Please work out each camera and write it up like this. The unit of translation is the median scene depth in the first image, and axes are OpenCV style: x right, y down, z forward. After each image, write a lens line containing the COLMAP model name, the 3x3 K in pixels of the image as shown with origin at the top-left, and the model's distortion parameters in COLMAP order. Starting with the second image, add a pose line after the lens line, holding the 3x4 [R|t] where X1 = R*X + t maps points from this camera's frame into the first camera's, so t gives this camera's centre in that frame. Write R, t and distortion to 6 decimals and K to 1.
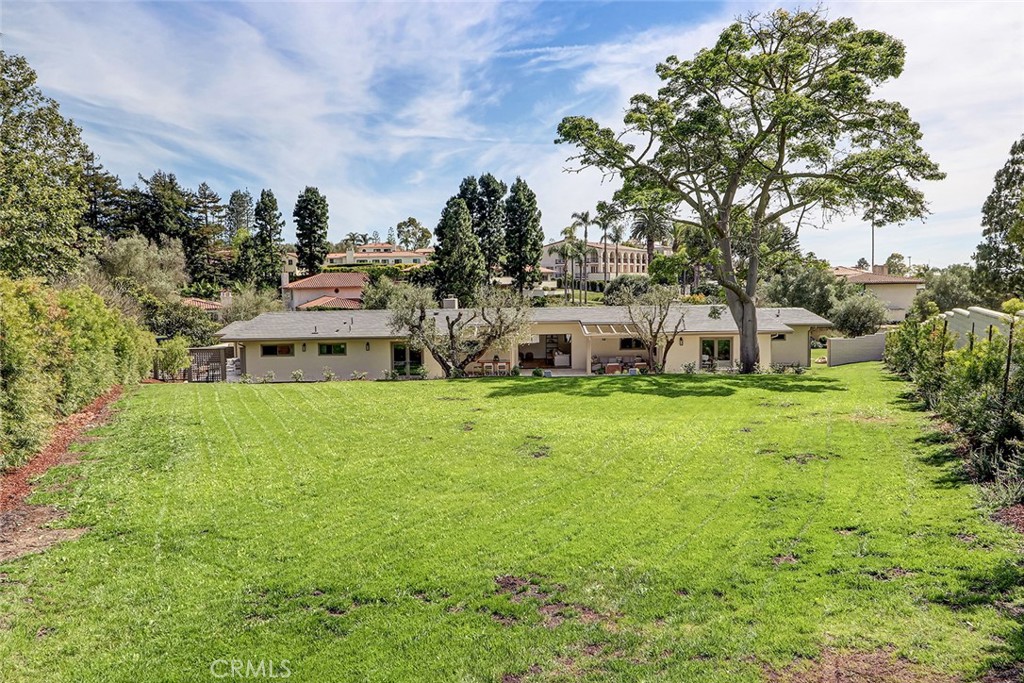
lens RADIAL K [[730.5, 0, 509.8], [0, 730.5, 331.9], [0, 0, 1]] dist [-0.007880, 0.010193]
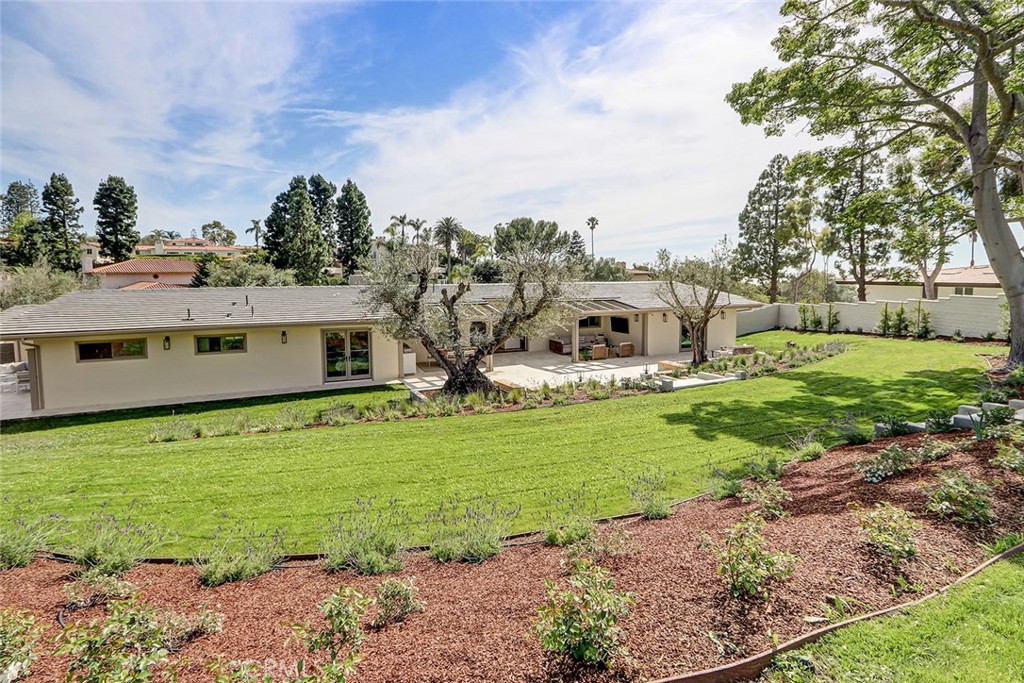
lens RADIAL K [[477.1, 0, 517.8], [0, 477.1, 304.0], [0, 0, 1]] dist [0.001915, -0.001183]
pose [[0.901943, -0.010618, 0.431724, -0.054881], [0.018937, 0.999709, -0.014975, 0.000314], [-0.431439, 0.021682, 0.901881, 0.155931]]
